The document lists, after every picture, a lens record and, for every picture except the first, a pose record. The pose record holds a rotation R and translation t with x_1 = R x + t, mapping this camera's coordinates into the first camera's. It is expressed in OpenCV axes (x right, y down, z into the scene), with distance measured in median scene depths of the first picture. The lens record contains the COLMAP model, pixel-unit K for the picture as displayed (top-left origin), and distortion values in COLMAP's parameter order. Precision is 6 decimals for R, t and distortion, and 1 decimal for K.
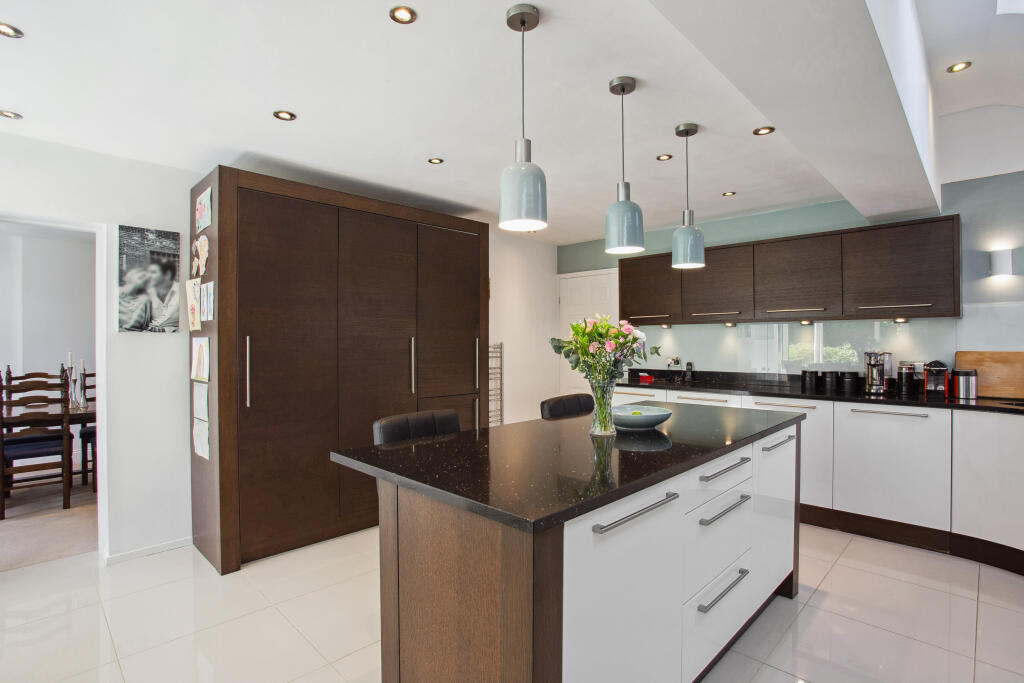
lens RADIAL K [[498.2, 0, 512.0], [0, 498.2, 341.5], [0, 0, 1]] dist [-0.030135, 0.000089]
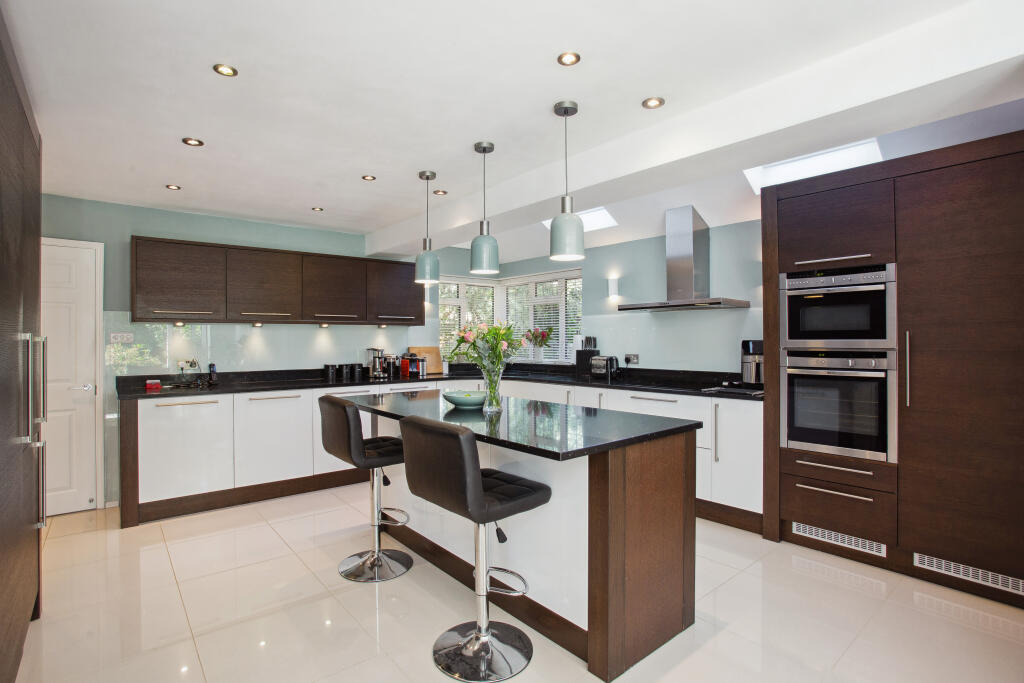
lens RADIAL K [[498.2, 0, 512.0], [0, 498.2, 341.5], [0, 0, 1]] dist [-0.030135, 0.000089]
pose [[0.110390, 0.002193, 0.993886, -0.587307], [0.004833, 0.999985, -0.002743, 0.006570], [-0.993877, 0.005106, 0.110378, 0.407332]]
